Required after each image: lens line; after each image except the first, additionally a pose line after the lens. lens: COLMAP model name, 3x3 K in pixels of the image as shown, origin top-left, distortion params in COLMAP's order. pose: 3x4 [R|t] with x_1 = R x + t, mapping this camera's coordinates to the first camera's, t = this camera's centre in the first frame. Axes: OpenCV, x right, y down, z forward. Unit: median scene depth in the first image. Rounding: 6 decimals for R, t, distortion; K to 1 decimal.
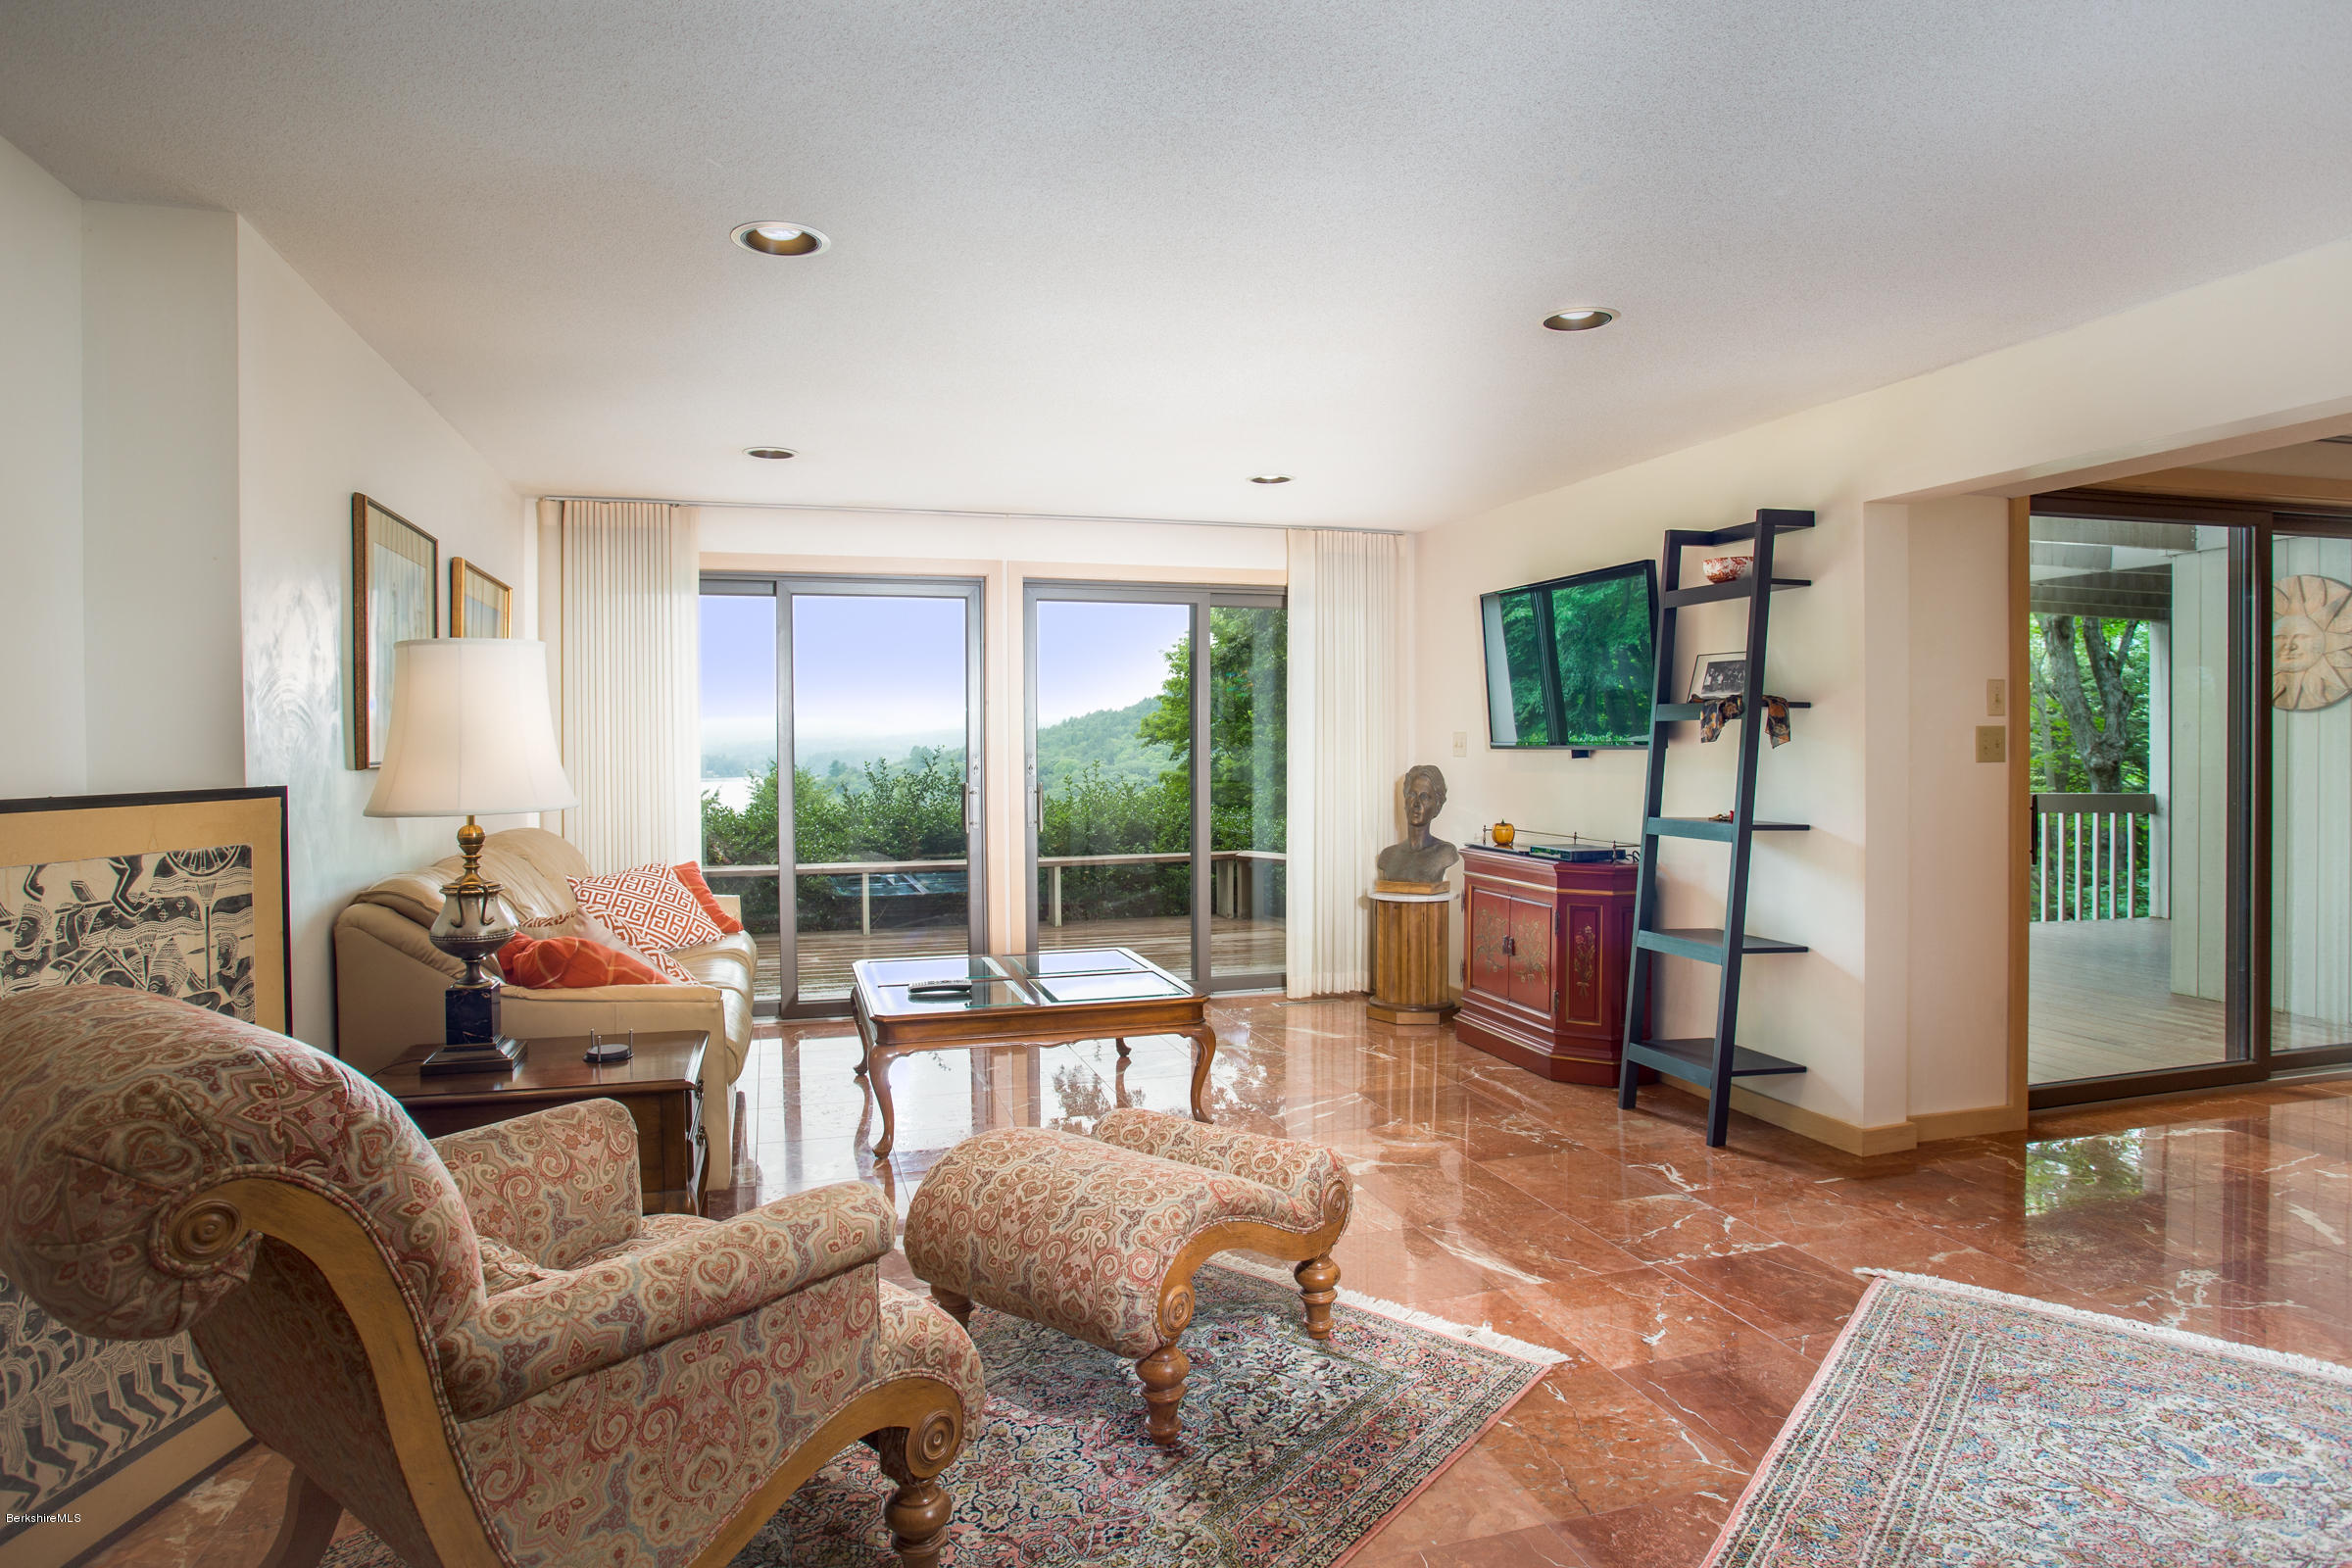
lens RADIAL K [[1302.0, 0, 1174.2], [0, 1302.0, 768.4], [0, 0, 1]] dist [-0.003159, 0.005999]
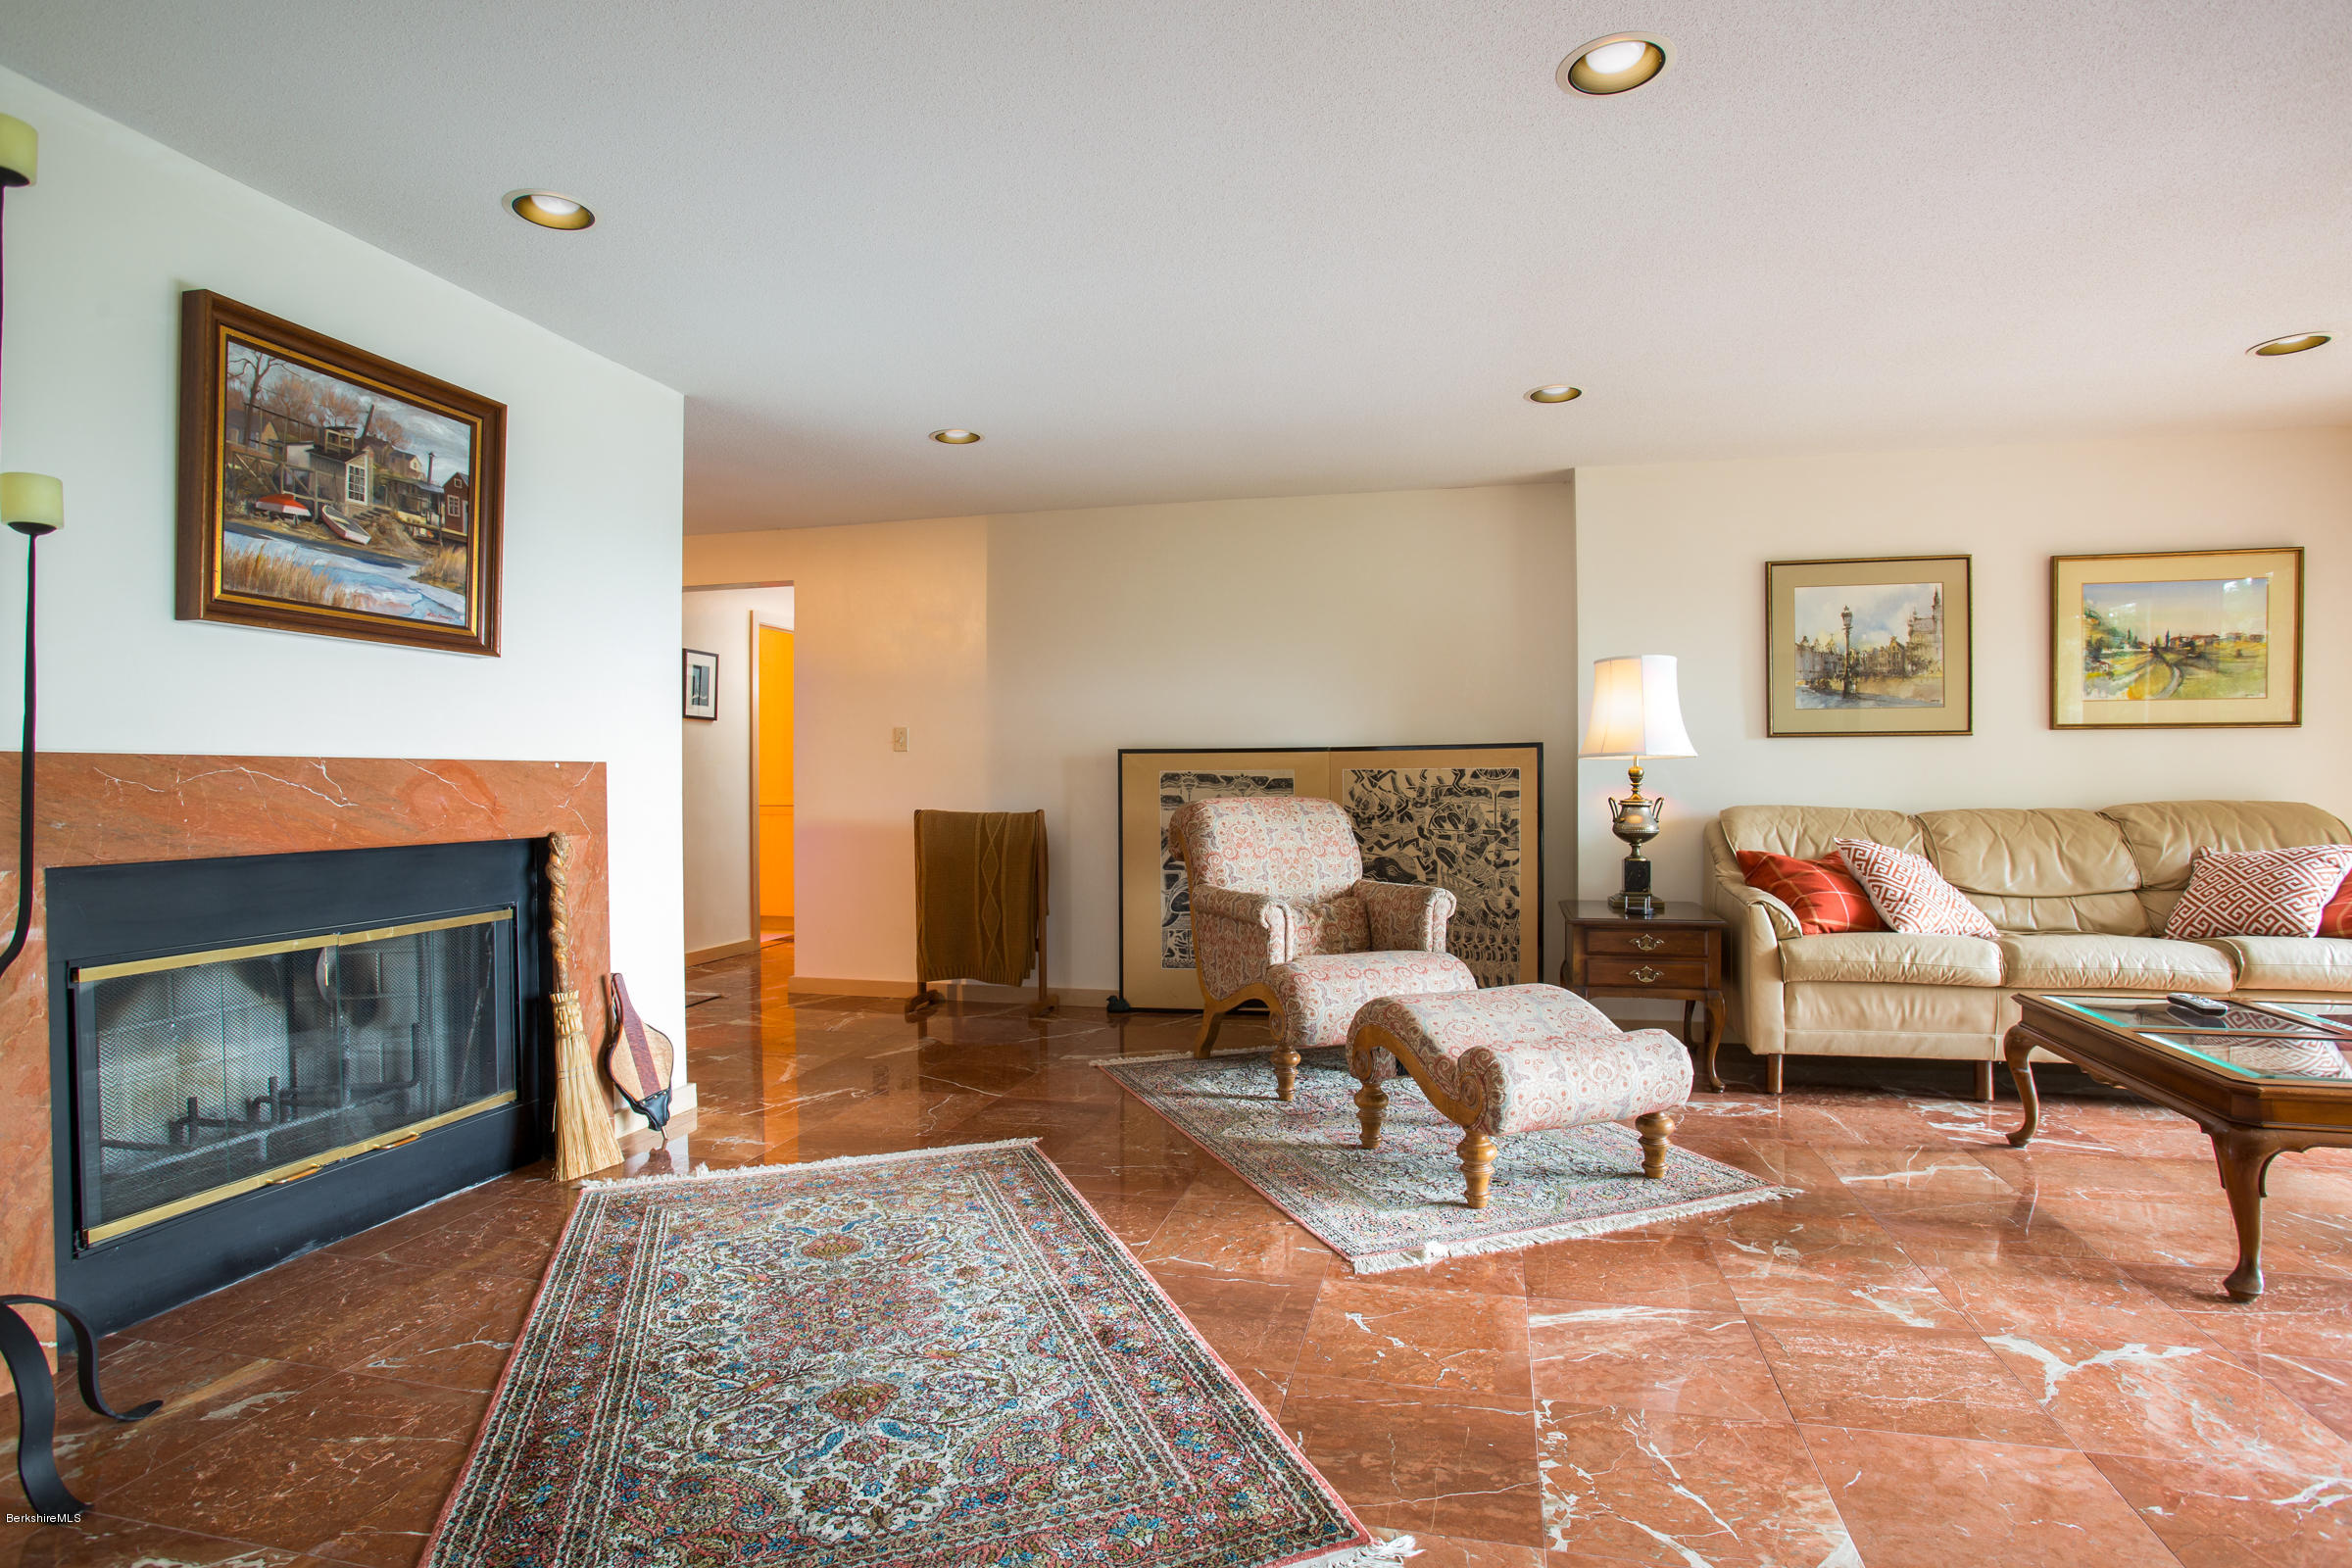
lens RADIAL K [[1199.3, 0, 1180.3], [0, 1199.3, 784.3], [0, 0, 1]] dist [-0.046733, -0.000501]
pose [[-0.519400, 0.008096, -0.854493, 1.390680], [-0.010539, 0.999818, 0.015879, 0.059509], [0.854466, 0.017253, -0.519221, 1.605400]]
